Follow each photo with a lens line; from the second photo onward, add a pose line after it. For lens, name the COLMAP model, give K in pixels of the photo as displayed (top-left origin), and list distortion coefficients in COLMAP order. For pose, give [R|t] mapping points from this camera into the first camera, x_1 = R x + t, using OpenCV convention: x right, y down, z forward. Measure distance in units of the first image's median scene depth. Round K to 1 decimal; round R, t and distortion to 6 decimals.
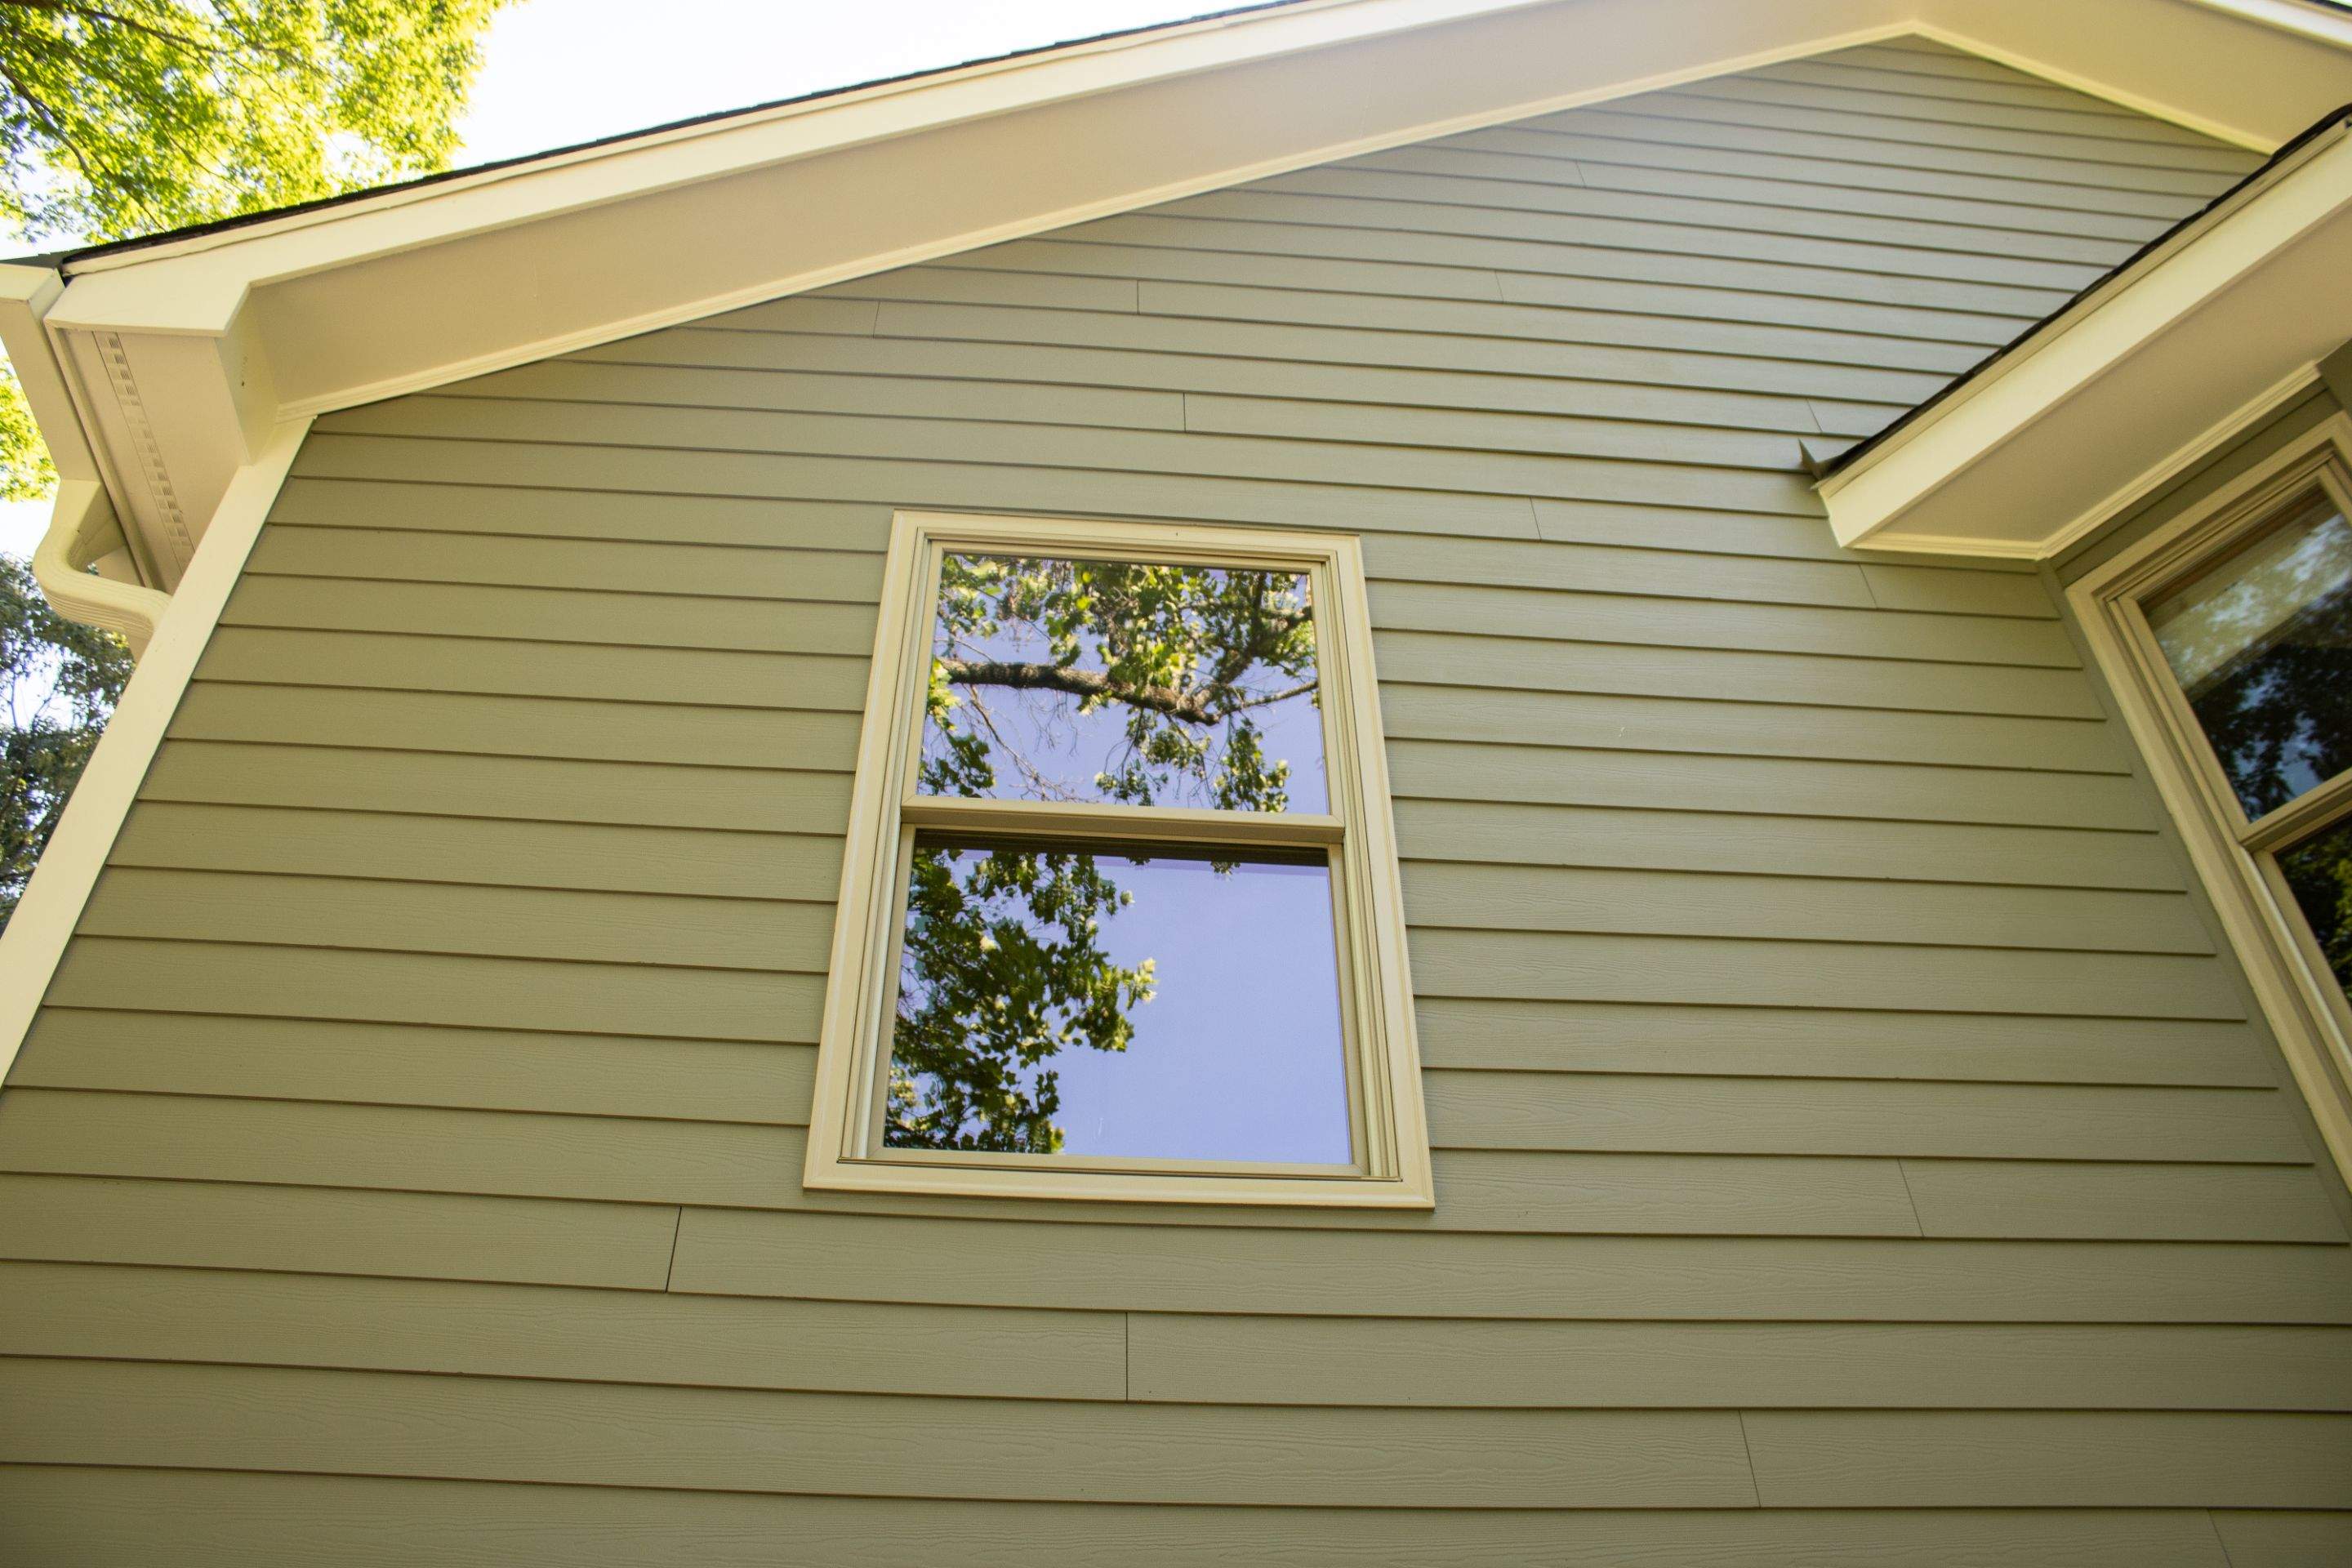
lens RADIAL K [[1631.4, 0, 1246.9], [0, 1631.4, 786.7], [0, 0, 1]] dist [-0.098634, 0.113513]
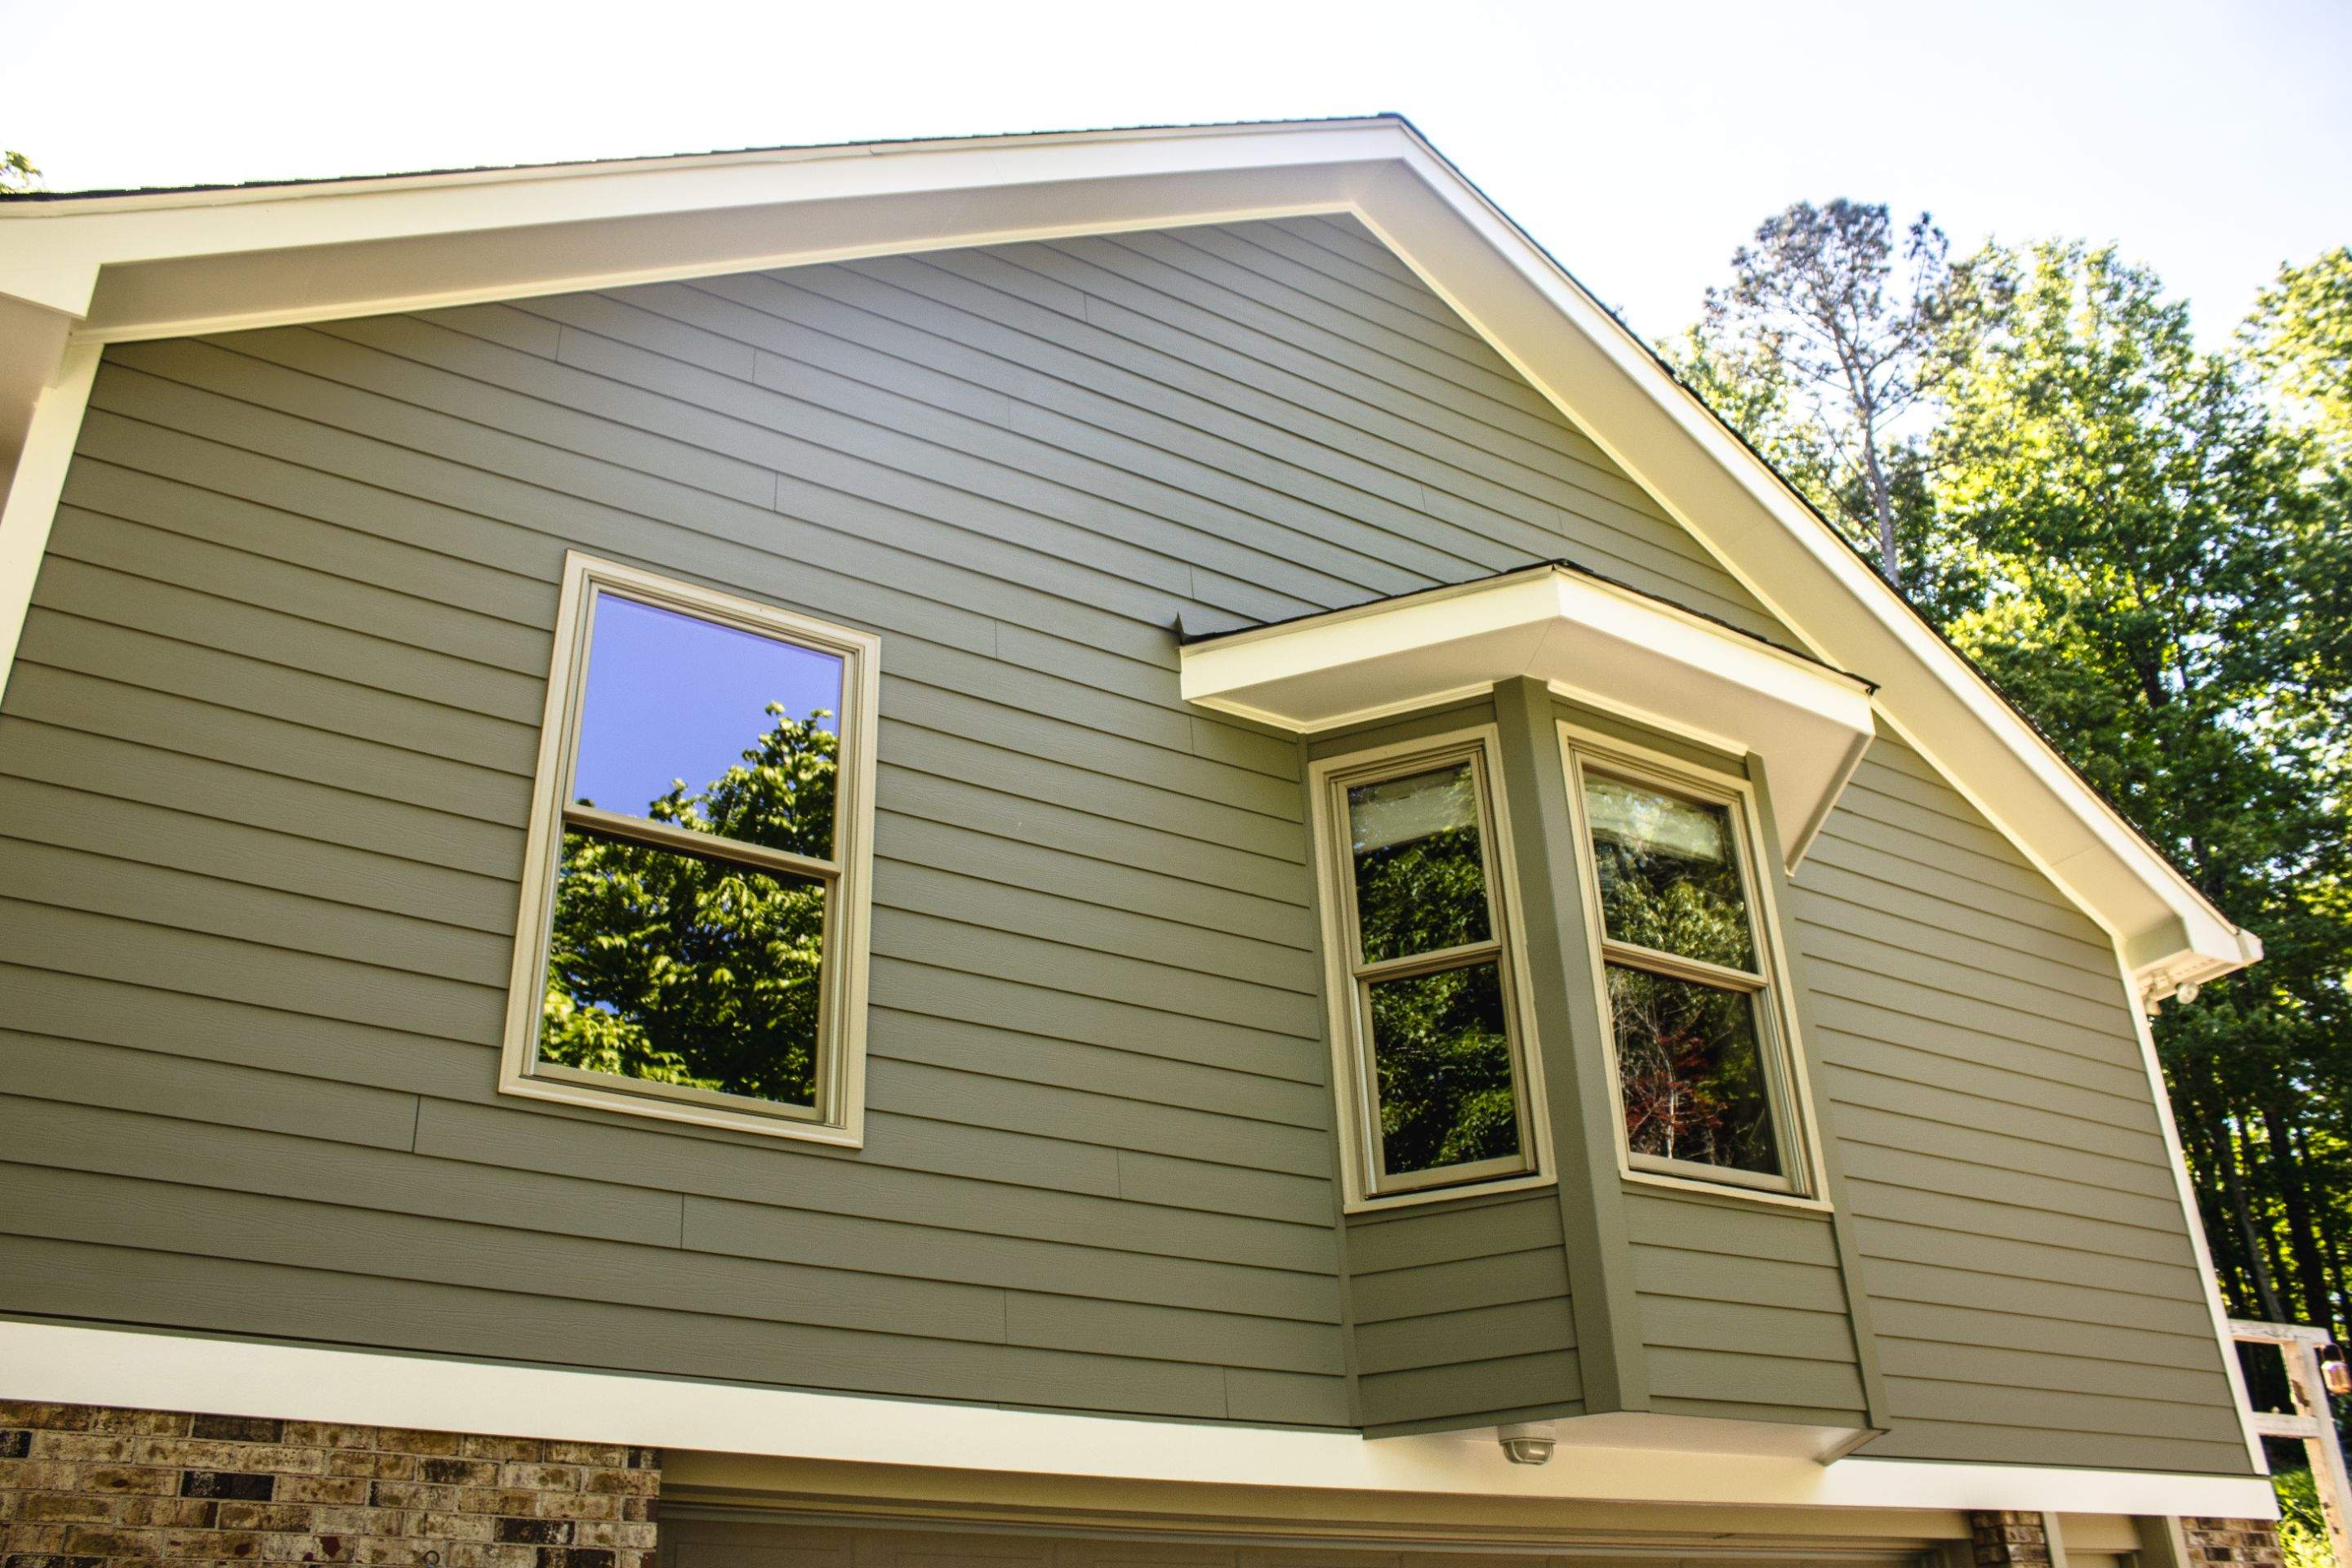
lens RADIAL K [[1942.8, 0, 1176.0], [0, 1942.8, 784.0], [0, 0, 1]] dist [-0.036450, -0.003162]
pose [[0.854729, 0.226514, 0.467044, -0.452724], [-0.308683, 0.945183, 0.106507, -0.288223], [-0.417317, -0.235203, 0.877796, -0.545828]]
